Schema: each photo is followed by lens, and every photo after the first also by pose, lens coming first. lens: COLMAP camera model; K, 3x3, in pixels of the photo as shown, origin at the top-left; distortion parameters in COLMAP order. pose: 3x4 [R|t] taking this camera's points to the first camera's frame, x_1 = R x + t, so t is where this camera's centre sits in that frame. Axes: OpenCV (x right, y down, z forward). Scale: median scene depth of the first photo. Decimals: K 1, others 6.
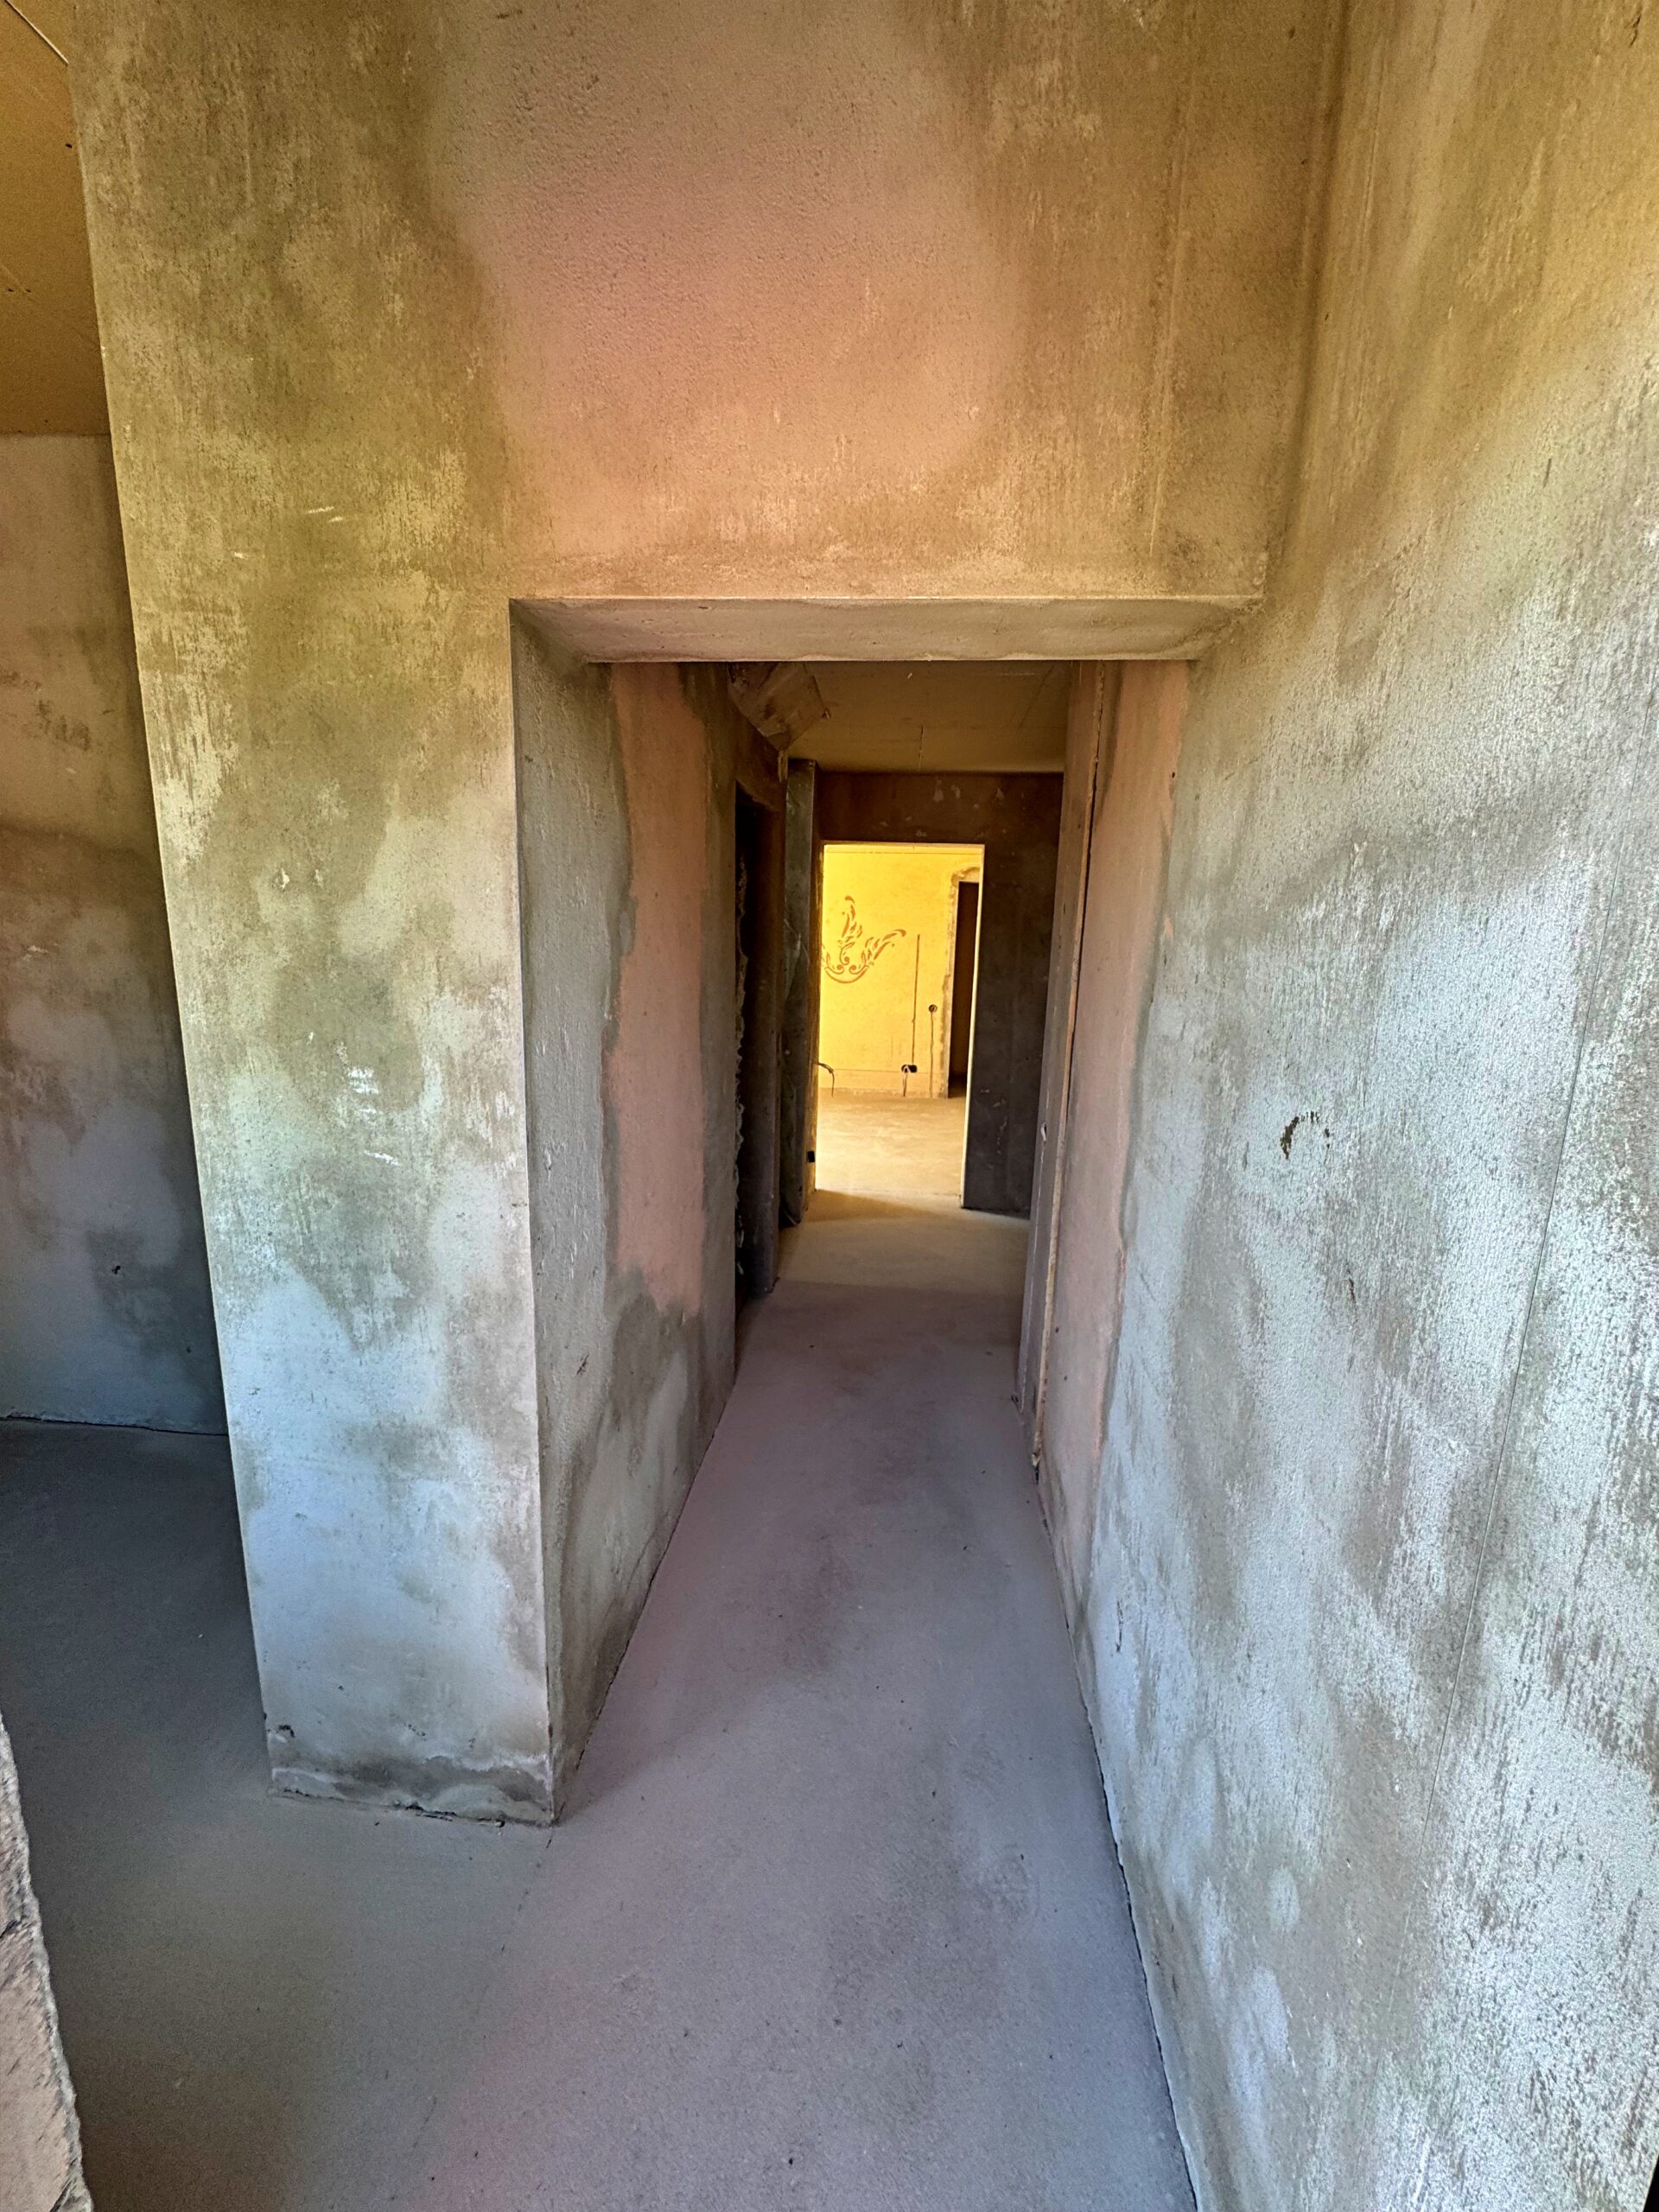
lens RADIAL K [[888.1, 0, 830.7], [0, 888.1, 1103.1], [0, 0, 1]] dist [-0.000058, -0.000064]
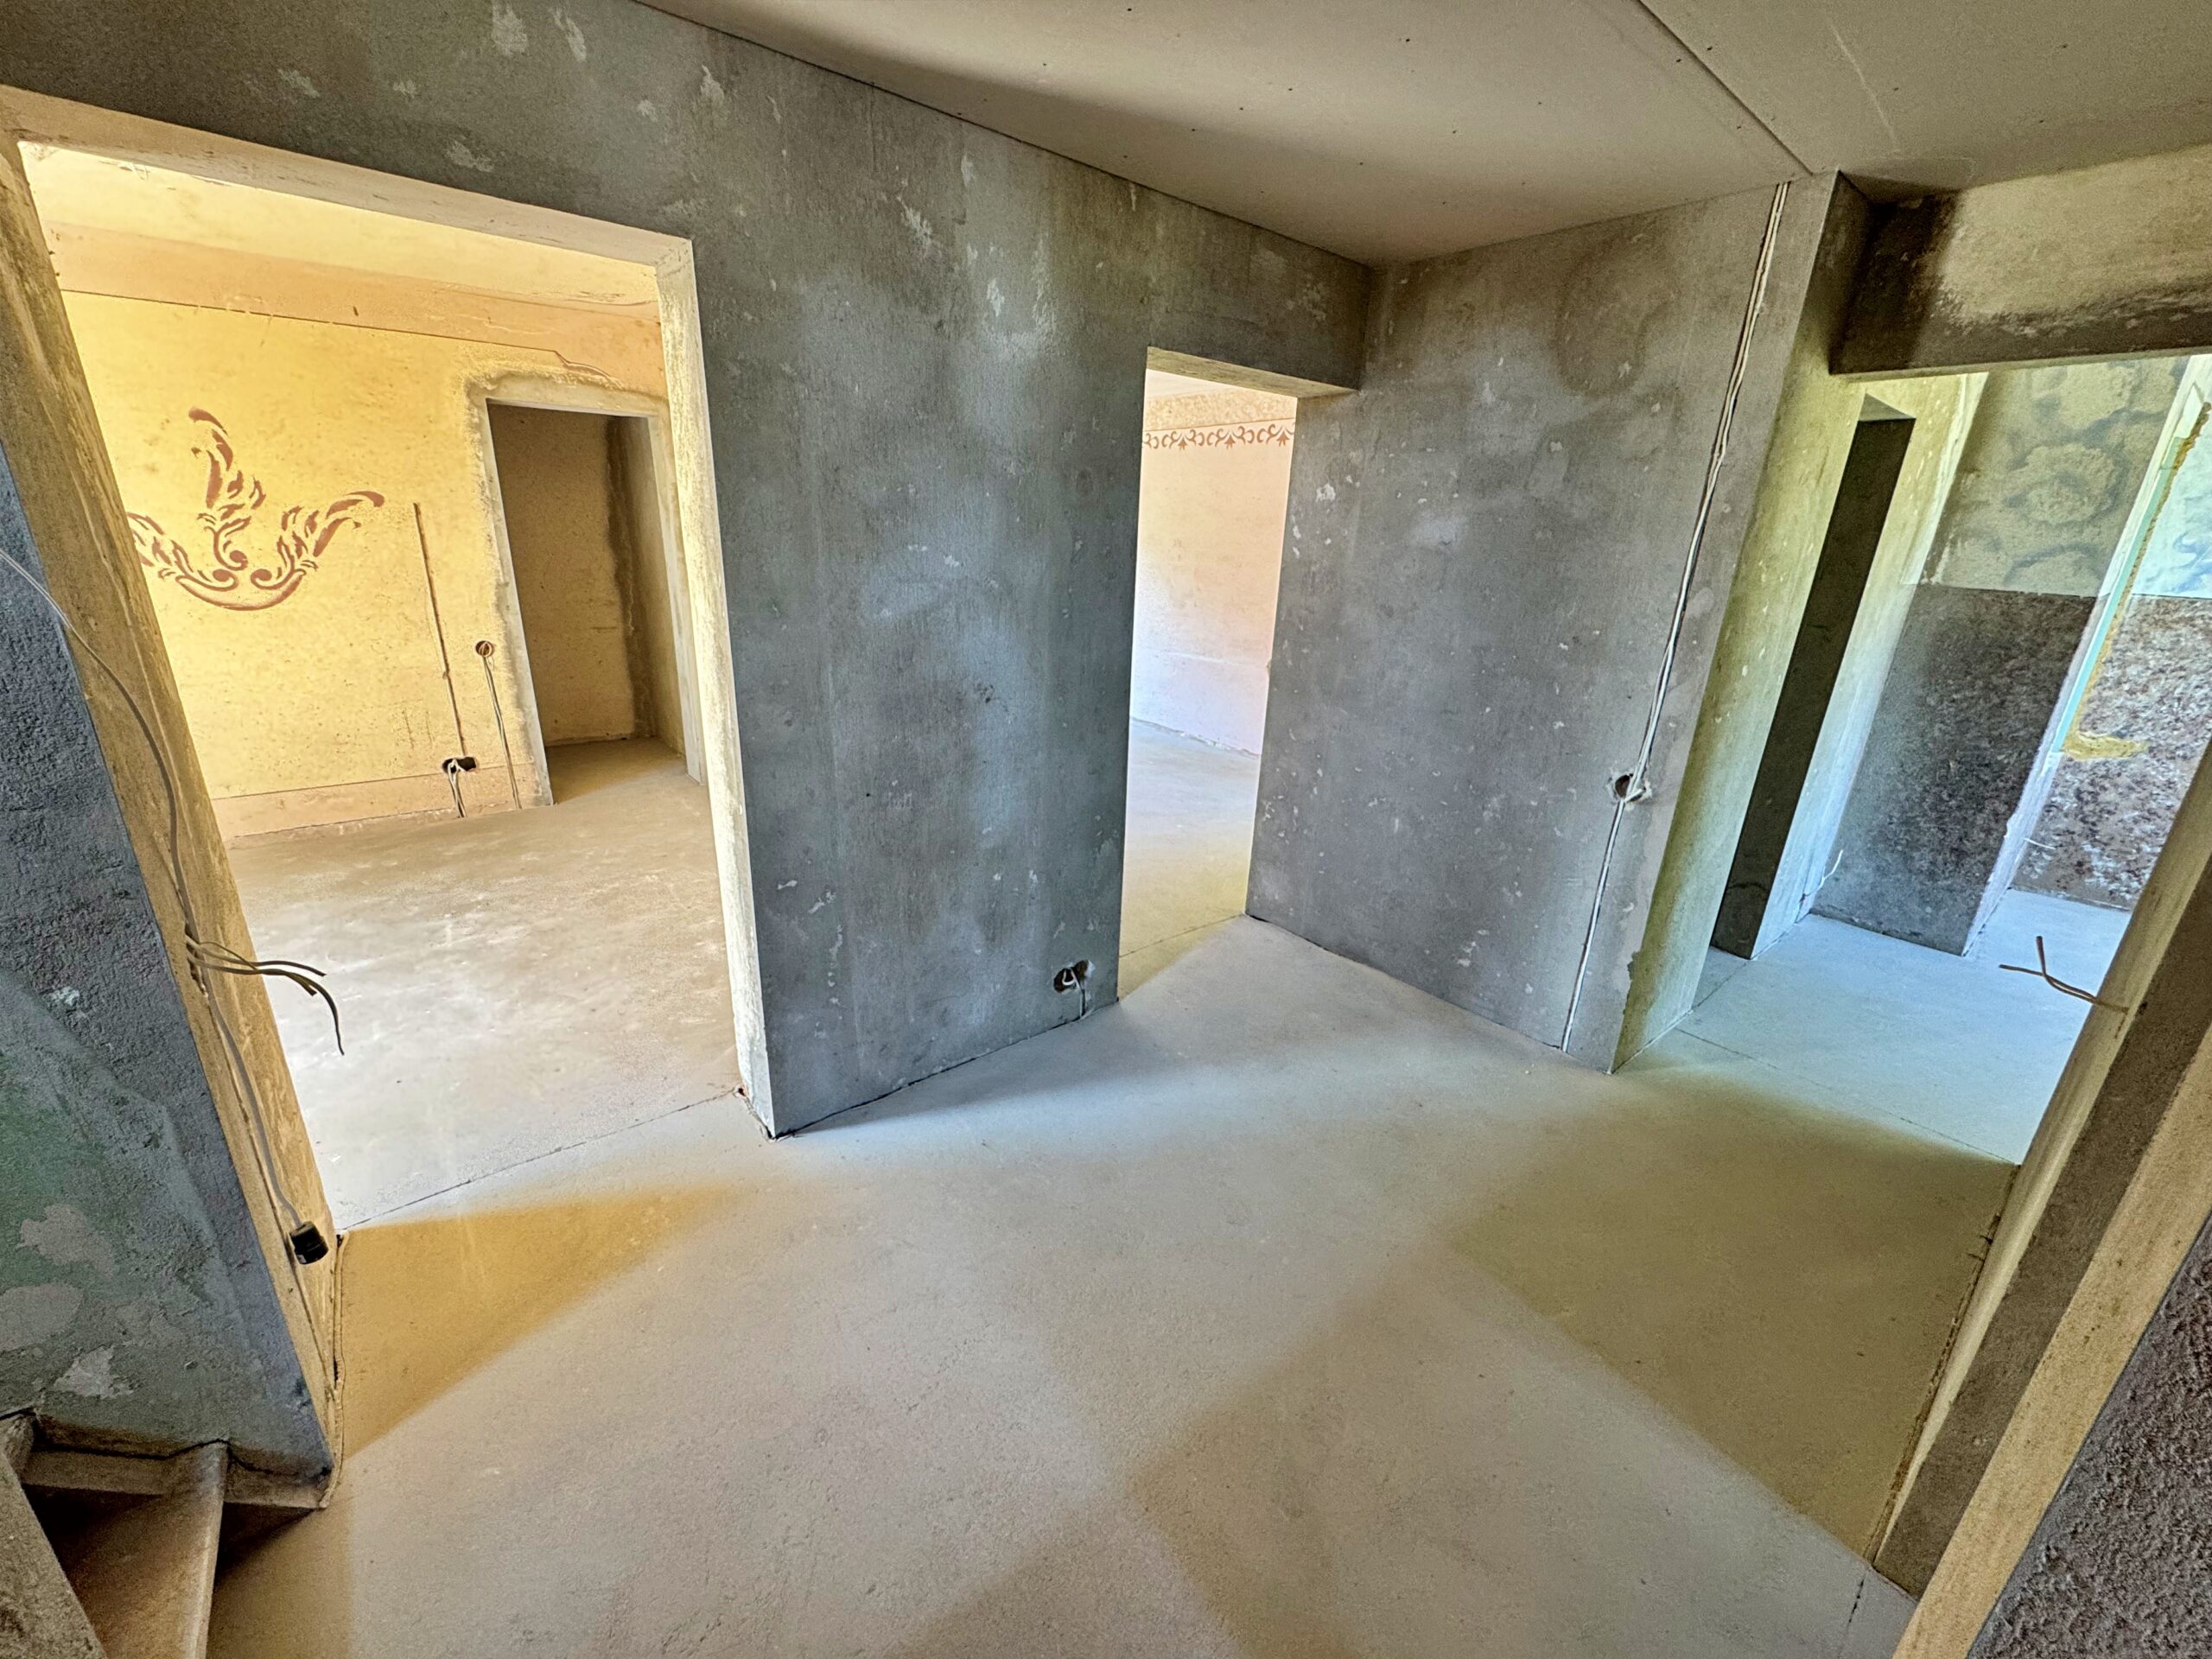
lens RADIAL K [[888.1, 0, 1108.3], [0, 888.1, 828.3], [0, 0, 1]] dist [-0.000058, -0.000064]
pose [[0.712465, -0.221807, 0.665729, 0.002040], [0.115085, 0.972816, 0.200957, -0.065965], [-0.692206, -0.066559, 0.718624, 0.350112]]
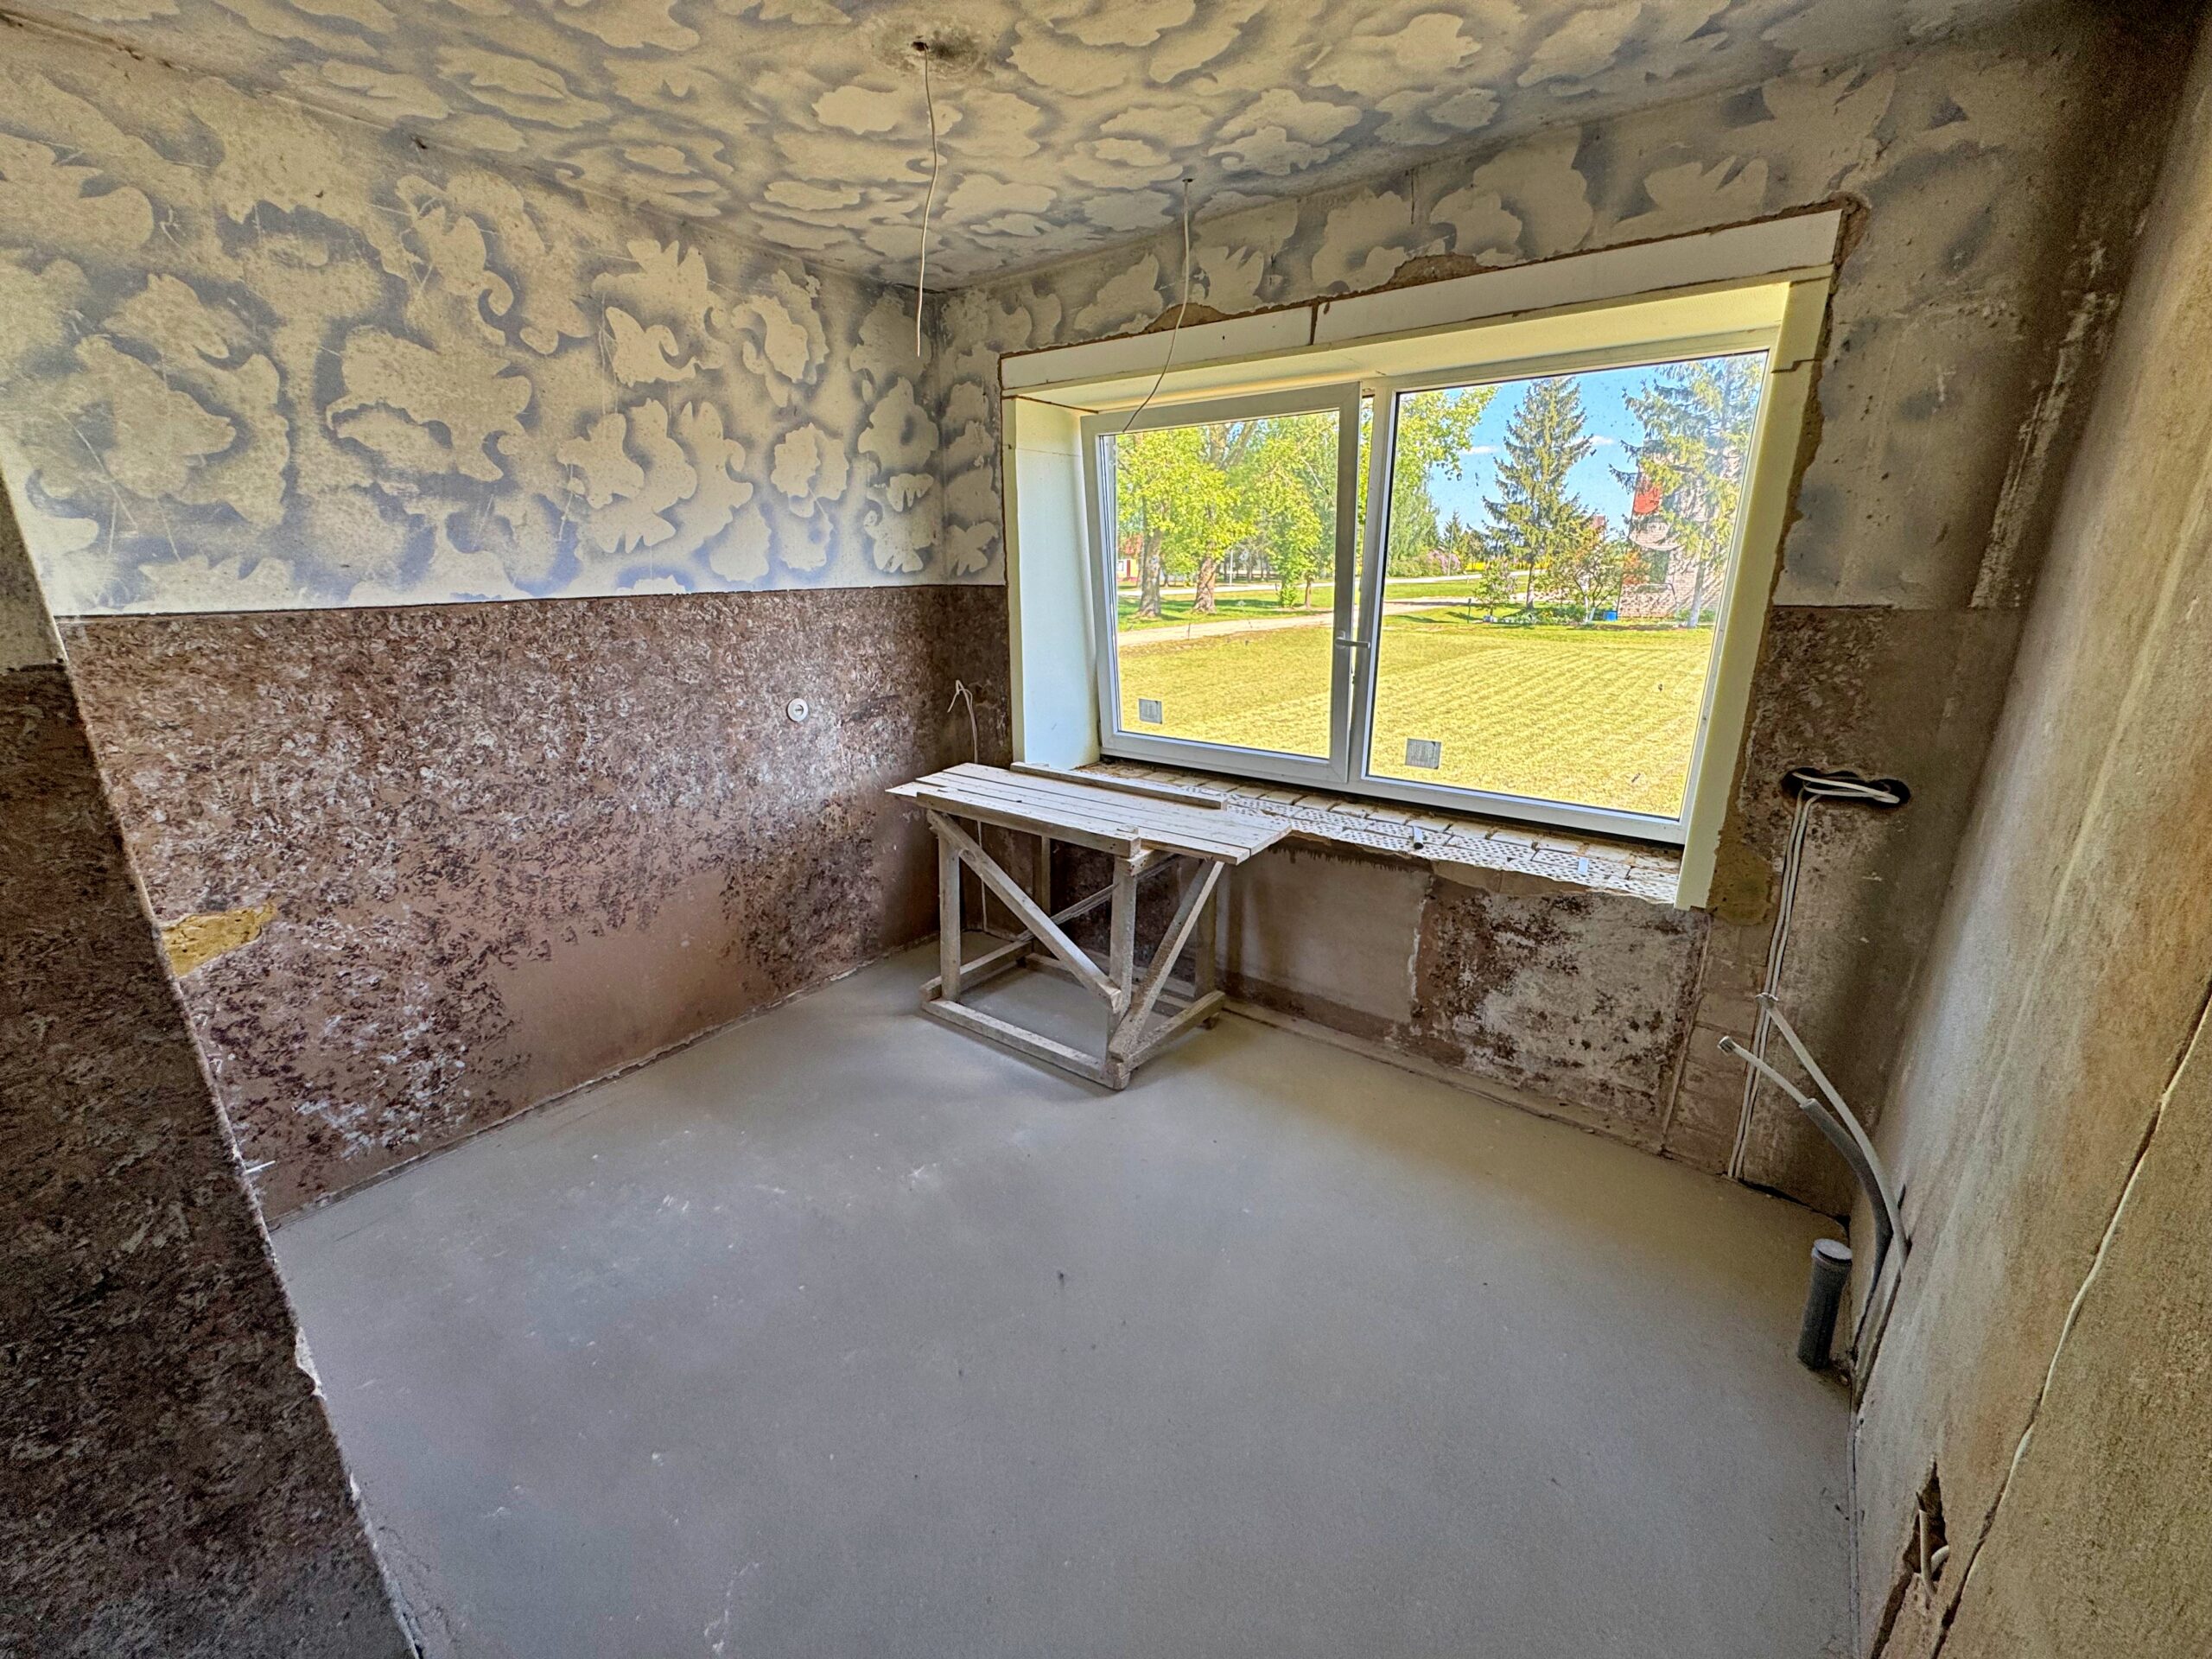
lens RADIAL K [[888.1, 0, 1107.5], [0, 888.1, 836.2], [0, 0, 1]] dist [-0.000058, -0.000064]
pose [[-0.840151, -0.181483, 0.511087, 0.304919], [0.088229, 0.884065, 0.458961, -0.058583], [-0.535128, 0.430689, -0.726736, 0.353812]]
